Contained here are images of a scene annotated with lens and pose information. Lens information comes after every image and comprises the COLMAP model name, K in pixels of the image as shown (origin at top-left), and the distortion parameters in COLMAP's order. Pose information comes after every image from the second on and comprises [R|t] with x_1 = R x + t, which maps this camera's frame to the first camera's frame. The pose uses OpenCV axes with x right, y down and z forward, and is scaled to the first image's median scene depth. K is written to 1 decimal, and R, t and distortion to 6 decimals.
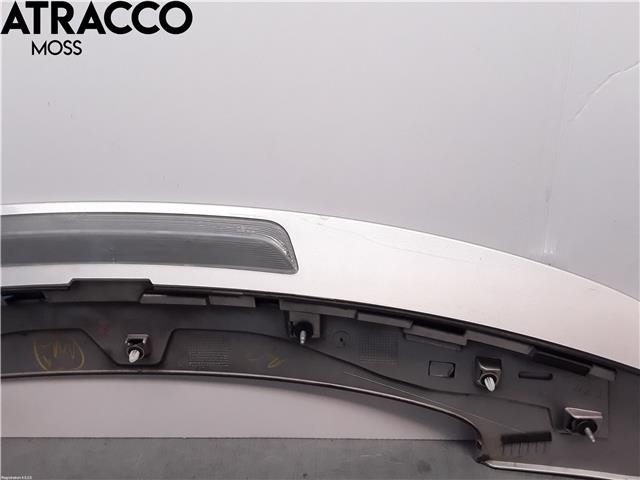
lens RADIAL K [[519.9, 0, 320.0], [0, 519.9, 240.0], [0, 0, 1]] dist [0.125831, -0.219867]
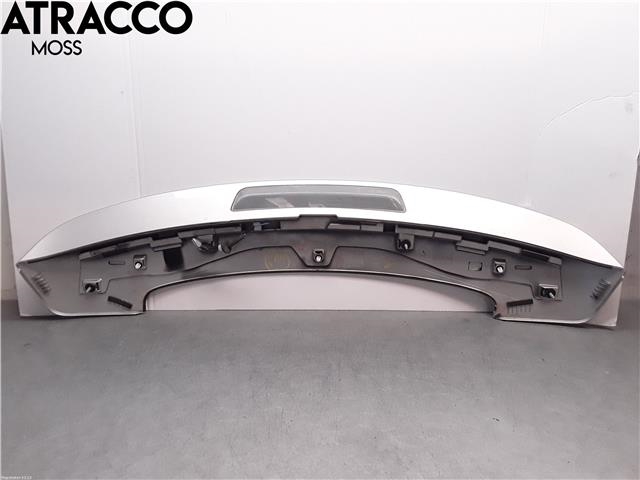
lens RADIAL K [[519.9, 0, 320.0], [0, 519.9, 240.0], [0, 0, 1]] dist [0.125831, -0.219867]
pose [[0.999975, 0.002645, -0.006538, -0.333337], [-0.003171, 0.996637, -0.081884, 0.308683], [0.006299, 0.081903, 0.996620, -0.957741]]
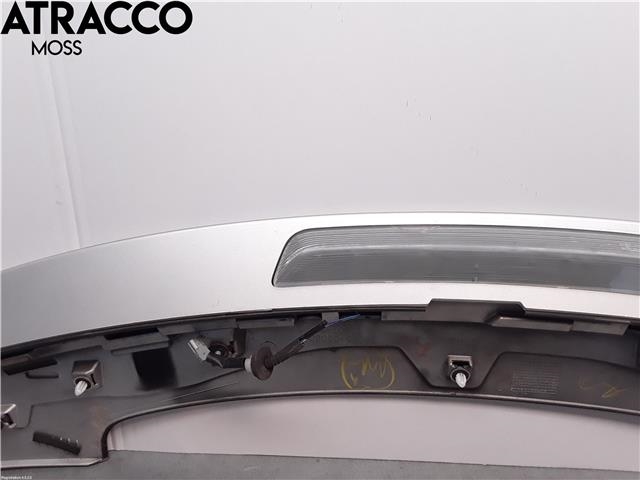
lens RADIAL K [[519.9, 0, 320.0], [0, 519.9, 240.0], [0, 0, 1]] dist [0.125831, -0.219867]
pose [[0.997579, 0.016201, -0.067634, -0.536179], [-0.013631, 0.999174, 0.038293, -0.053168], [0.068198, -0.037279, 0.996975, 0.083748]]
